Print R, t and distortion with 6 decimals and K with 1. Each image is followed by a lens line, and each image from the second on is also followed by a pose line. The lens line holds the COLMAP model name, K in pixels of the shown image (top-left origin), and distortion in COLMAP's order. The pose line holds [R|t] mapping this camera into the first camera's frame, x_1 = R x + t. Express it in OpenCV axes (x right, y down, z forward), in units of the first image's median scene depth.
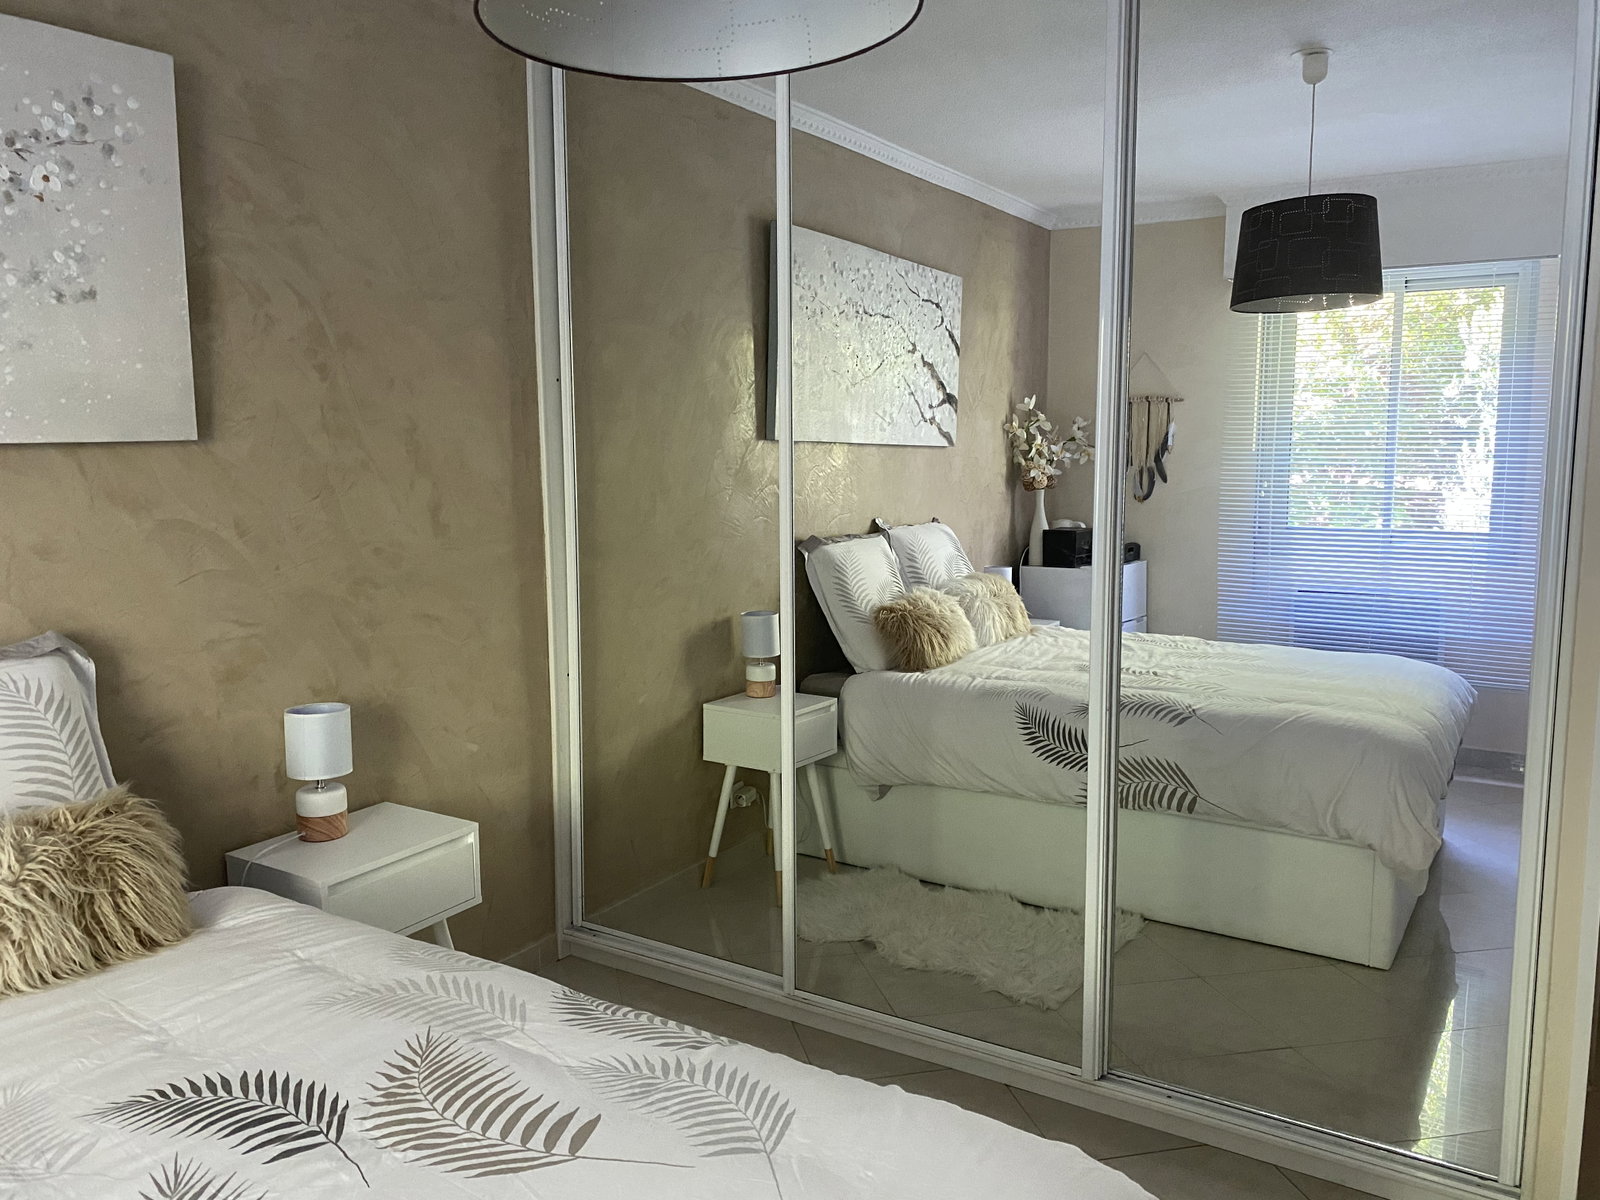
lens RADIAL K [[1202.0, 0, 793.9], [0, 1202.0, 599.4], [0, 0, 1]] dist [-0.004171, -0.001845]
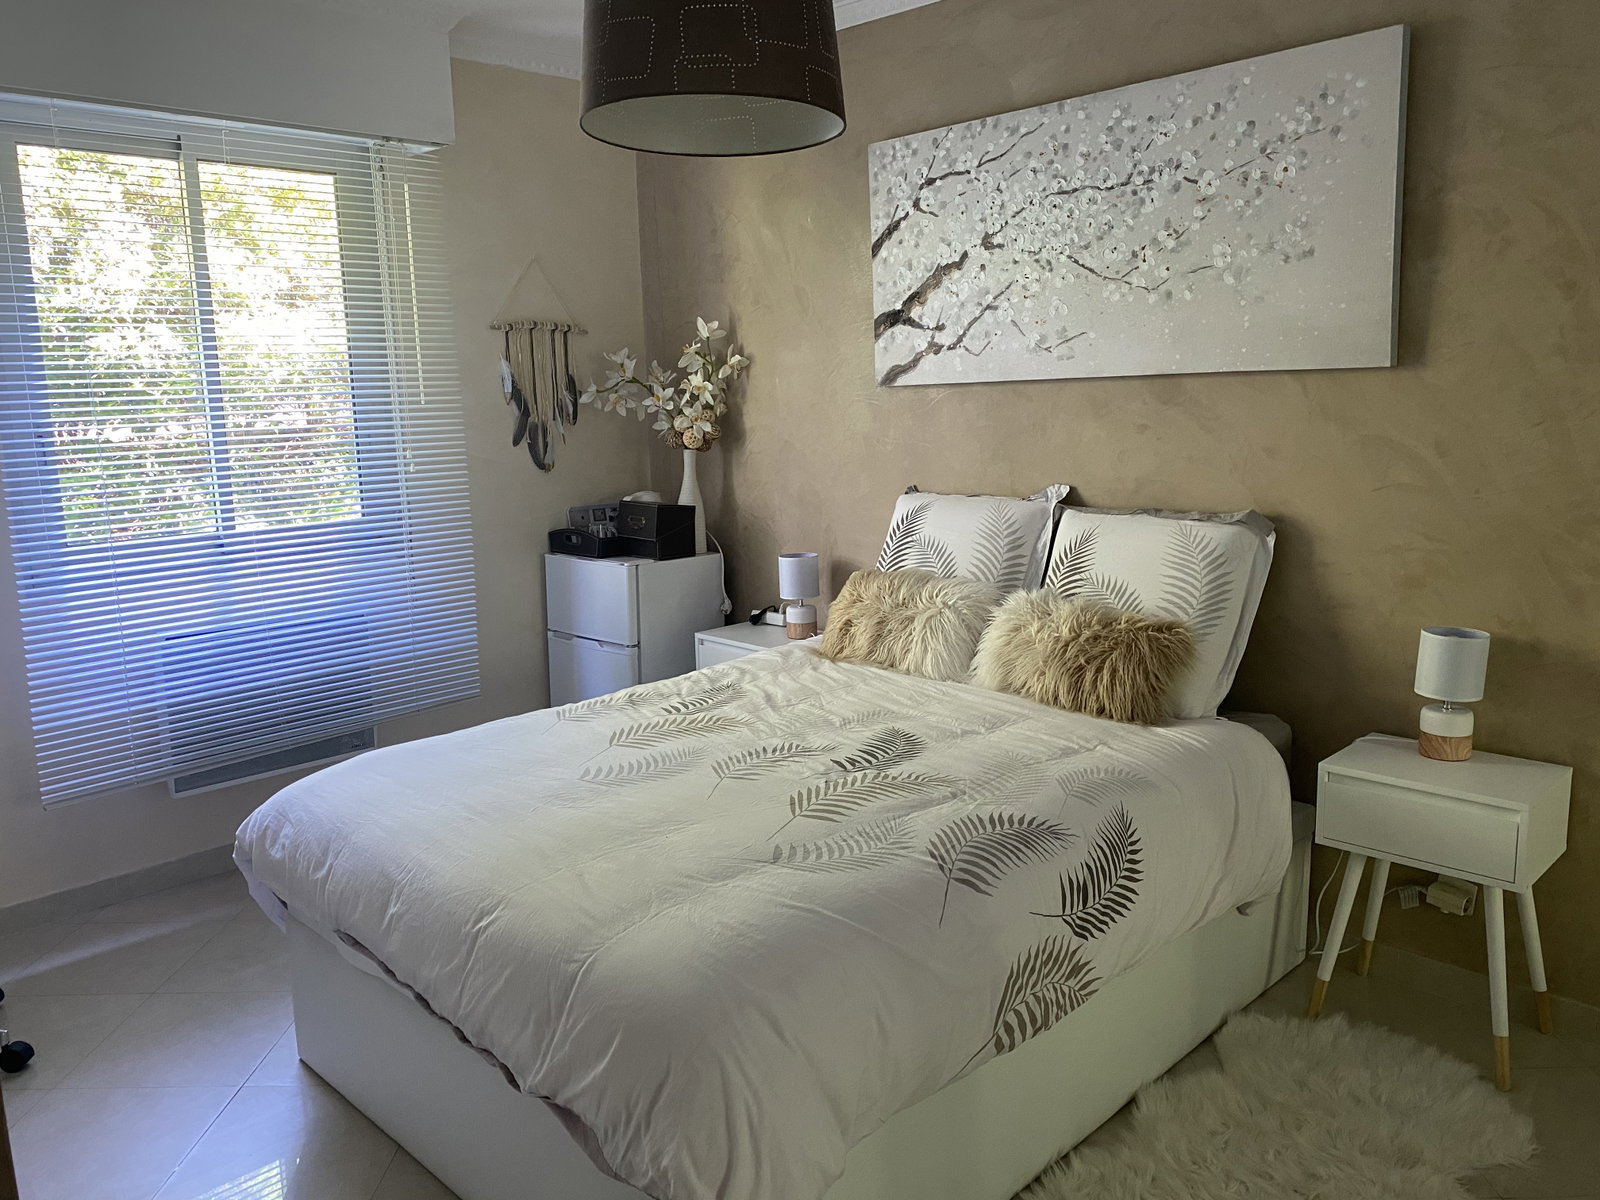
lens RADIAL K [[1202.0, 0, 794.3], [0, 1202.0, 596.6], [0, 0, 1]] dist [-0.004171, -0.001845]
pose [[-0.232745, 0.185057, -0.954769, 0.839218], [-0.105550, 0.971124, 0.213957, -0.116367], [0.966793, 0.150573, -0.206492, 0.802014]]
